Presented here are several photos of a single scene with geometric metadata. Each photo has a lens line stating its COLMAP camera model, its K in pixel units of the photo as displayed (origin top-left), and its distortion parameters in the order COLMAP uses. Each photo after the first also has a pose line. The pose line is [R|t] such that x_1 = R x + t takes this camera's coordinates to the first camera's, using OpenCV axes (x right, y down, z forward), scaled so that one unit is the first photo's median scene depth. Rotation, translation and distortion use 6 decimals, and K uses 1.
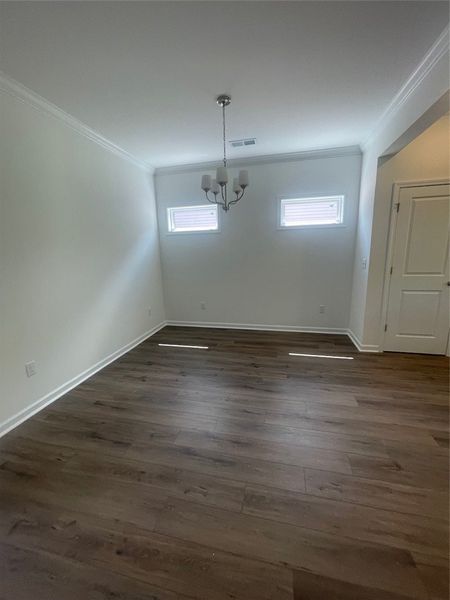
lens RADIAL K [[244.1, 0, 223.9], [0, 244.1, 296.6], [0, 0, 1]] dist [-0.000915, 0.000333]
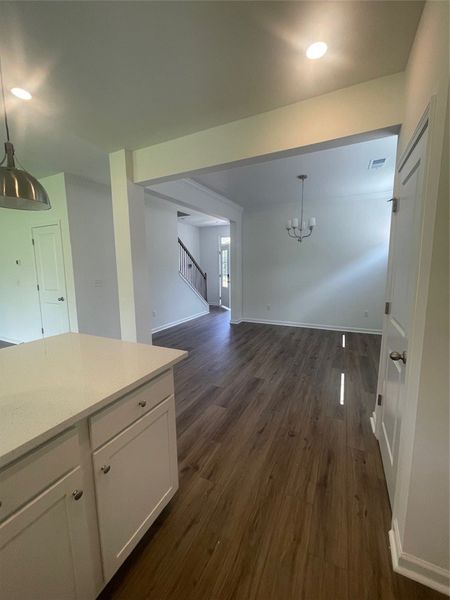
lens RADIAL K [[244.1, 0, 223.9], [0, 244.1, 296.6], [0, 0, 1]] dist [-0.000915, 0.000333]
pose [[-0.224365, 0.153863, -0.962282, 1.538873], [-0.160292, 0.968180, 0.192180, -0.213547], [0.961232, 0.197365, -0.192563, 0.812522]]
